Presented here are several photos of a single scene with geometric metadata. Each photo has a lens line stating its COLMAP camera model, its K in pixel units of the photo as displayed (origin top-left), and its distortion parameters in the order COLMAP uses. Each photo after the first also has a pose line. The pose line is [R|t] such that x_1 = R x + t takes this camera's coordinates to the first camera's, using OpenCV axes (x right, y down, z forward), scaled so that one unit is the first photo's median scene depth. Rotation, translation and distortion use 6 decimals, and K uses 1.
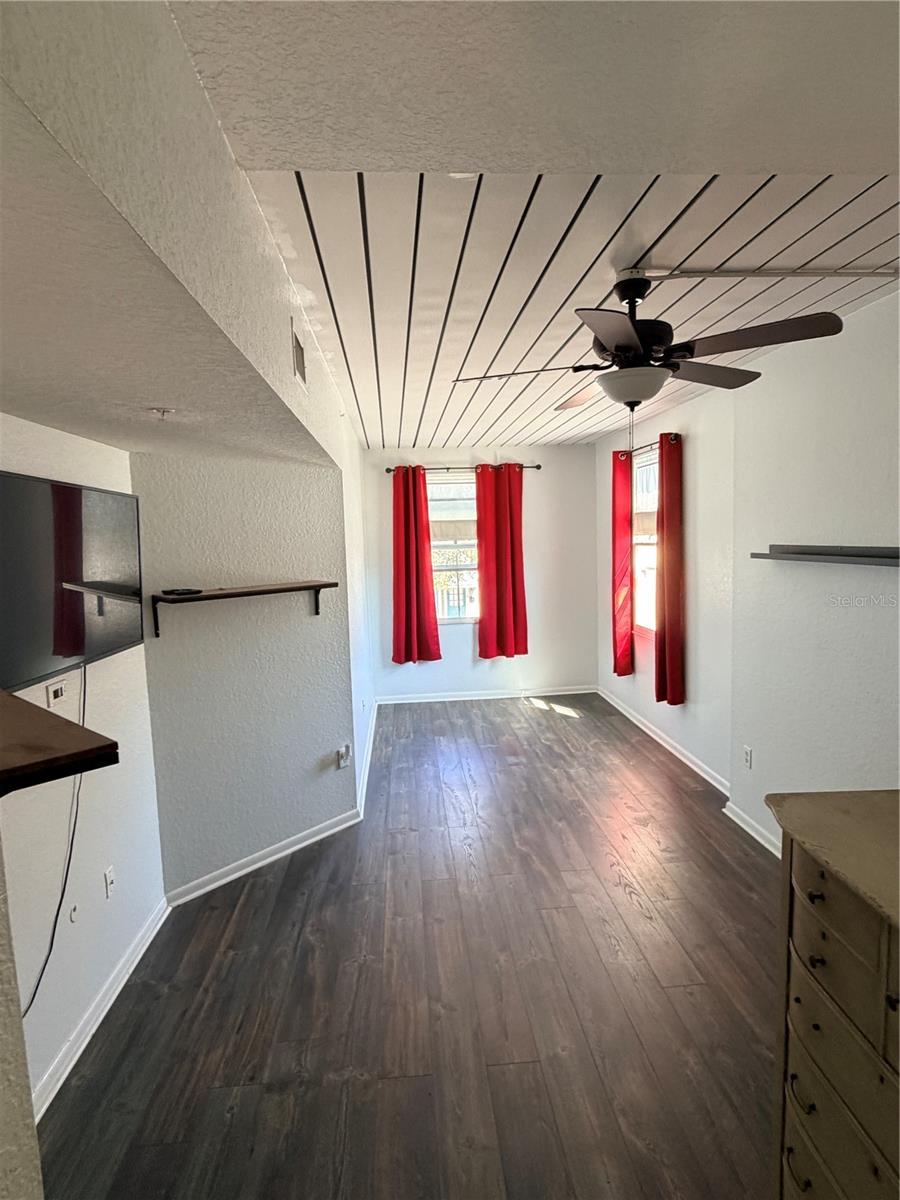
lens RADIAL K [[648.5, 0, 450.0], [0, 648.5, 600.0], [0, 0, 1]] dist [-0.002718, -0.000412]
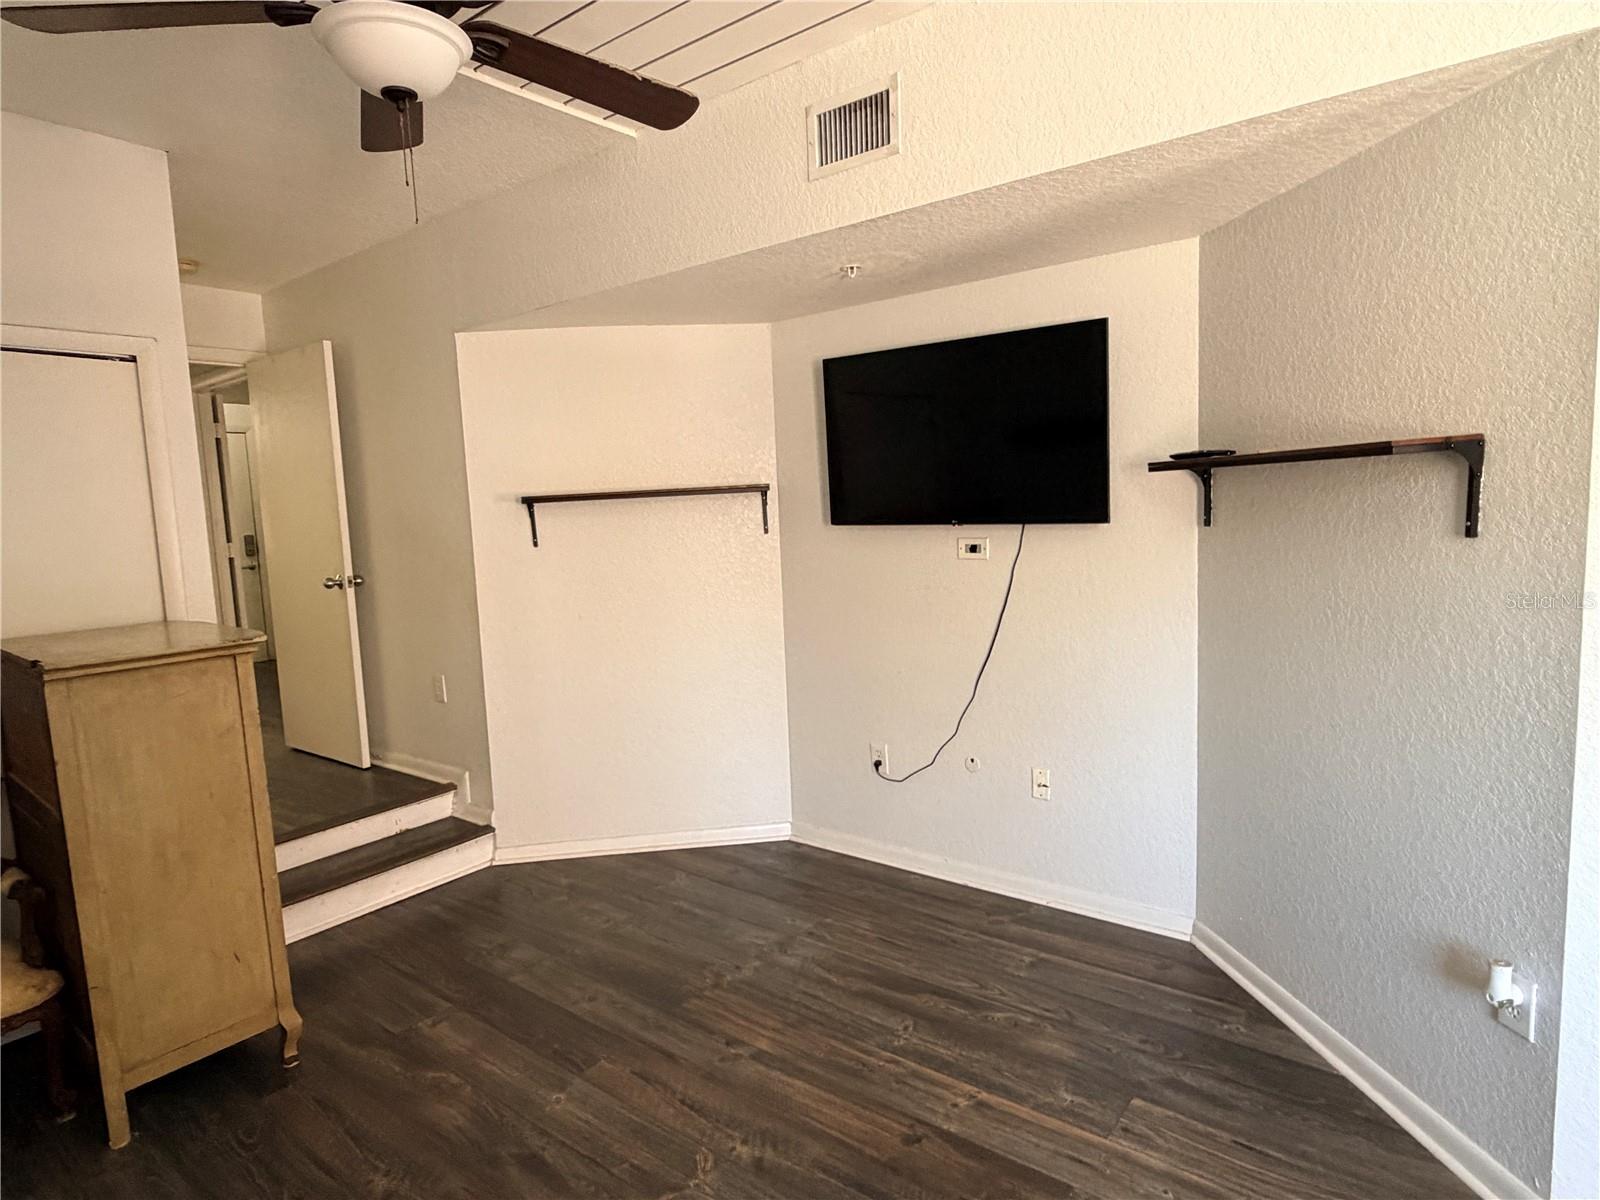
lens RADIAL K [[924.4, 0, 800.0], [0, 924.4, 600.0], [0, 0, 1]] dist [-0.000241, 0.001339]
pose [[-0.677580, 0.137996, -0.722386, 0.264846], [-0.009322, 0.980548, 0.196056, -0.025284], [0.735390, 0.139577, -0.663114, 0.722027]]
